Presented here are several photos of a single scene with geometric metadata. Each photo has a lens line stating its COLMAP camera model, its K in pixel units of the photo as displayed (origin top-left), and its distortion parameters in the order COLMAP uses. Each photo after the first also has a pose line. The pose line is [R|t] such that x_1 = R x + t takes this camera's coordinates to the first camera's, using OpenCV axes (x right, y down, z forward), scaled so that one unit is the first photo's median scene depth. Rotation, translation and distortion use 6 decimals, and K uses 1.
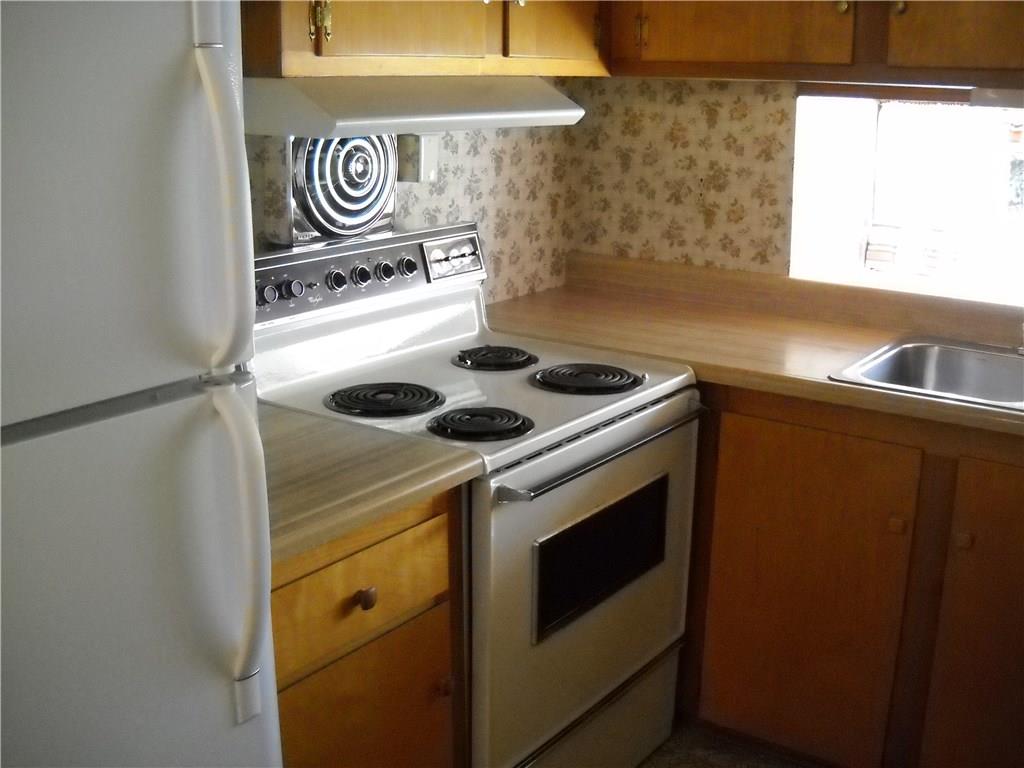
lens RADIAL K [[1181.3, 0, 512.2], [0, 1181.3, 383.6], [0, 0, 1]] dist [-0.203526, 0.000000]
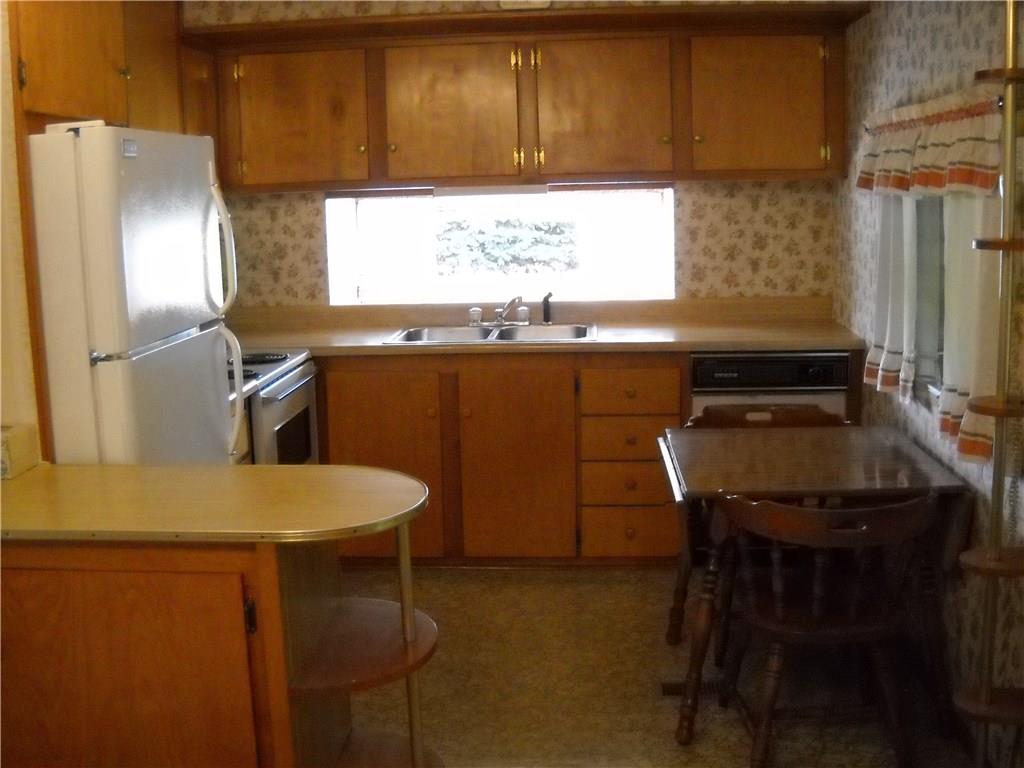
lens RADIAL K [[1181.3, 0, 511.8], [0, 1181.3, 385.2], [0, 0, 1]] dist [-0.203526, 0.000000]
pose [[0.853995, -0.117092, 0.506934, -0.419290], [0.162857, 0.985543, -0.046711, 0.147207], [-0.494136, 0.122449, 0.860718, -0.591632]]
